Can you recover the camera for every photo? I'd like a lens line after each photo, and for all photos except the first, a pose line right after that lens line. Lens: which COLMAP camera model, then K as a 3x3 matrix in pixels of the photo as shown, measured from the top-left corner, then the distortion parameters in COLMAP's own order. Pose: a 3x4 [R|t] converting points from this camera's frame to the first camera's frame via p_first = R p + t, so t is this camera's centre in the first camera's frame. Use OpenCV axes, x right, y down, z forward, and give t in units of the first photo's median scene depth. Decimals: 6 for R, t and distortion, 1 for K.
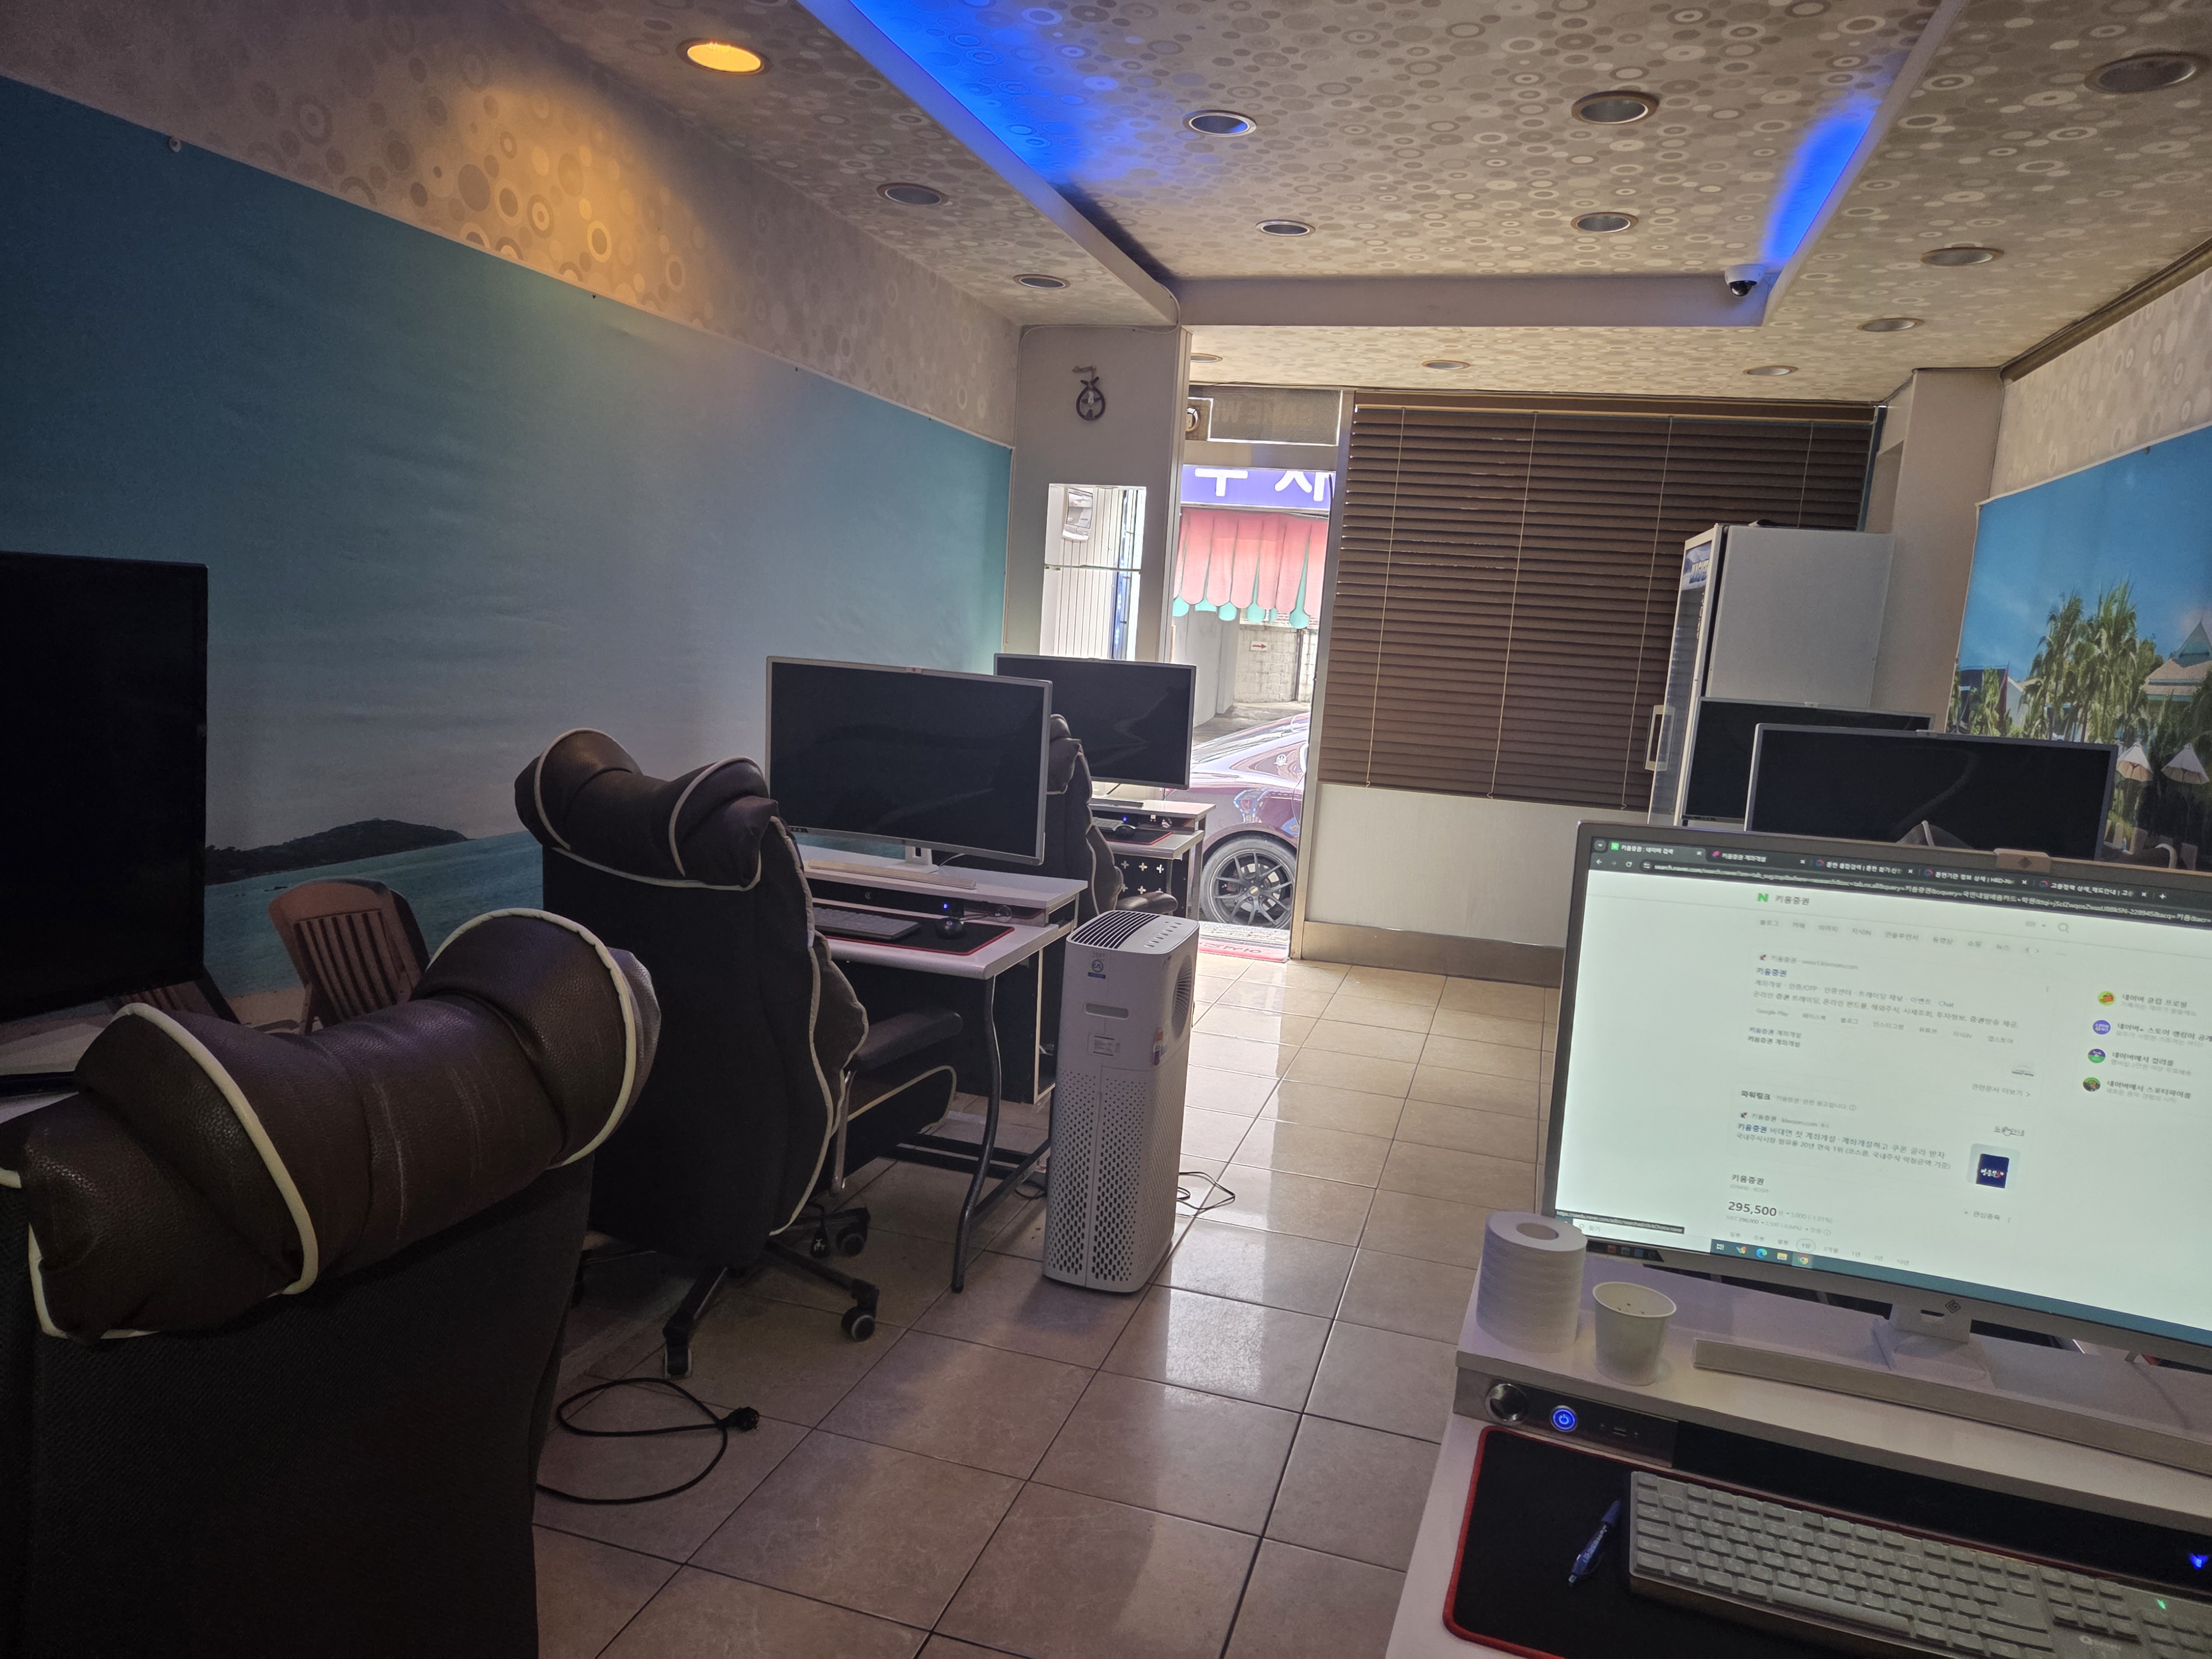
lens RADIAL K [[1477.6, 0, 1100.8], [0, 1477.6, 847.6], [0, 0, 1]] dist [0.061546, -0.052972]
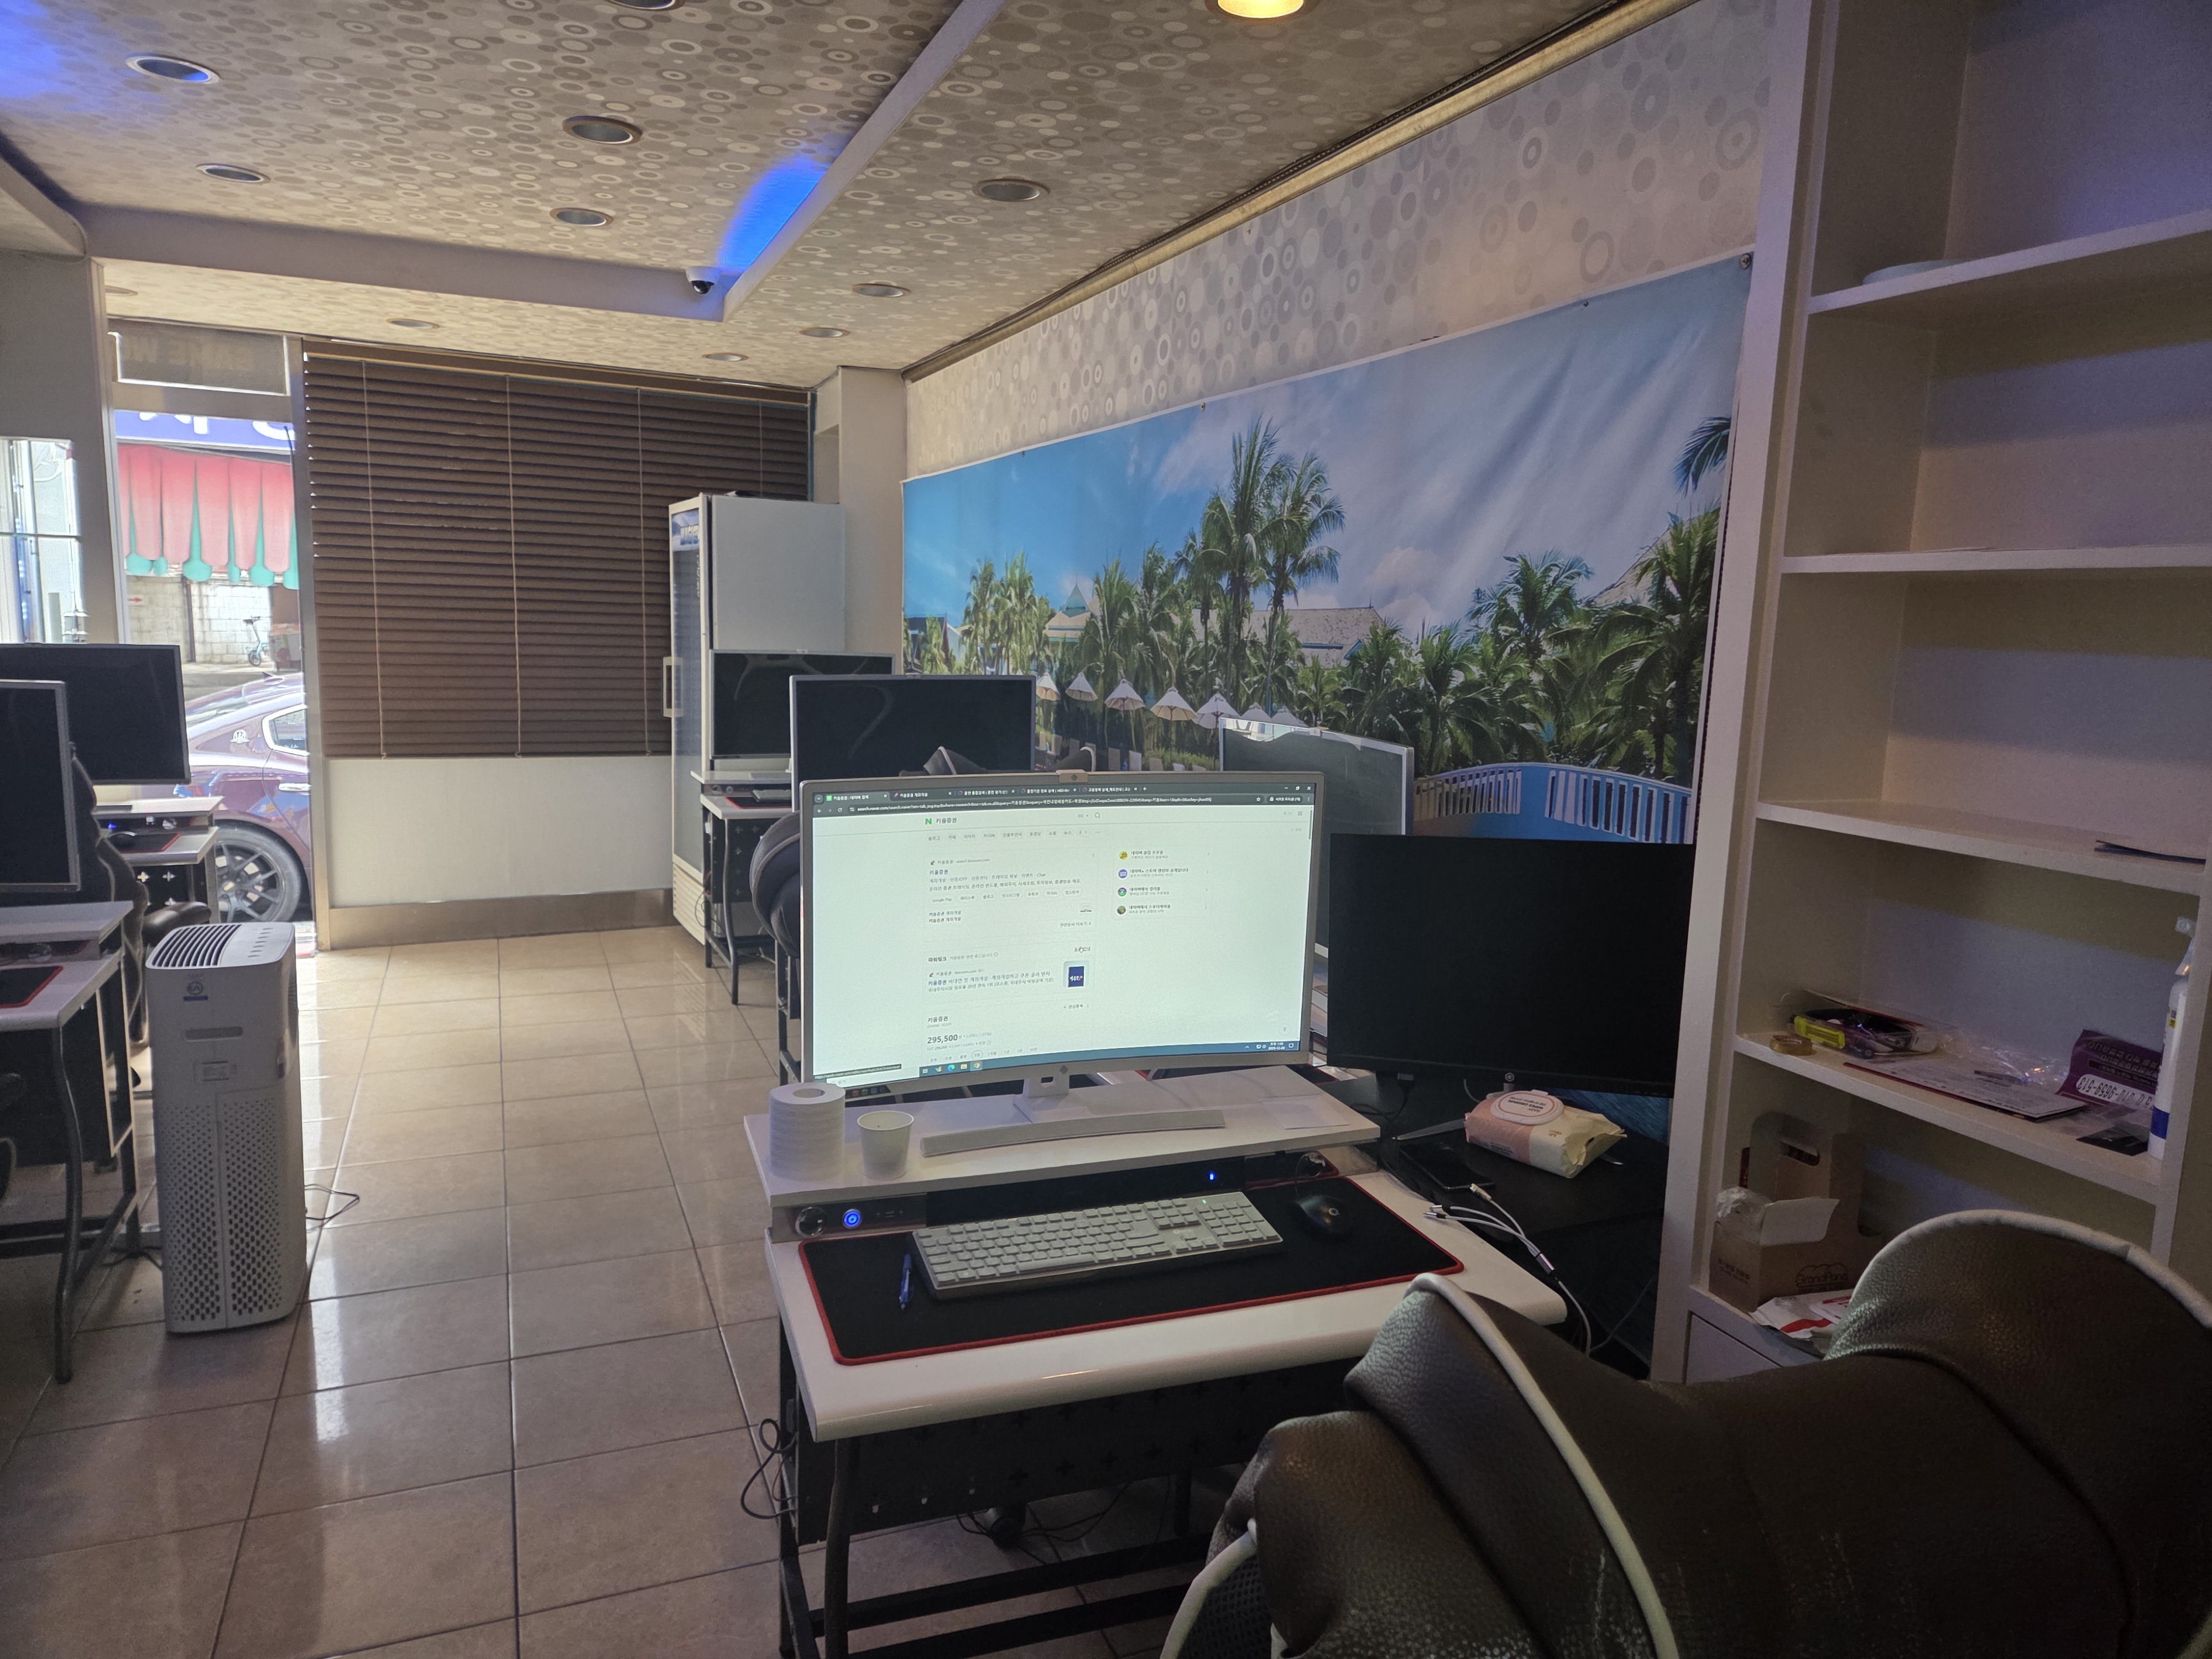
lens RADIAL K [[1477.6, 0, 1105.5], [0, 1477.6, 834.2], [0, 0, 1]] dist [0.061546, -0.052972]
pose [[0.774065, -0.137211, 0.618058, -0.118677], [0.117808, 0.990399, 0.072326, -0.014462], [-0.622048, 0.016827, 0.782798, -0.083525]]
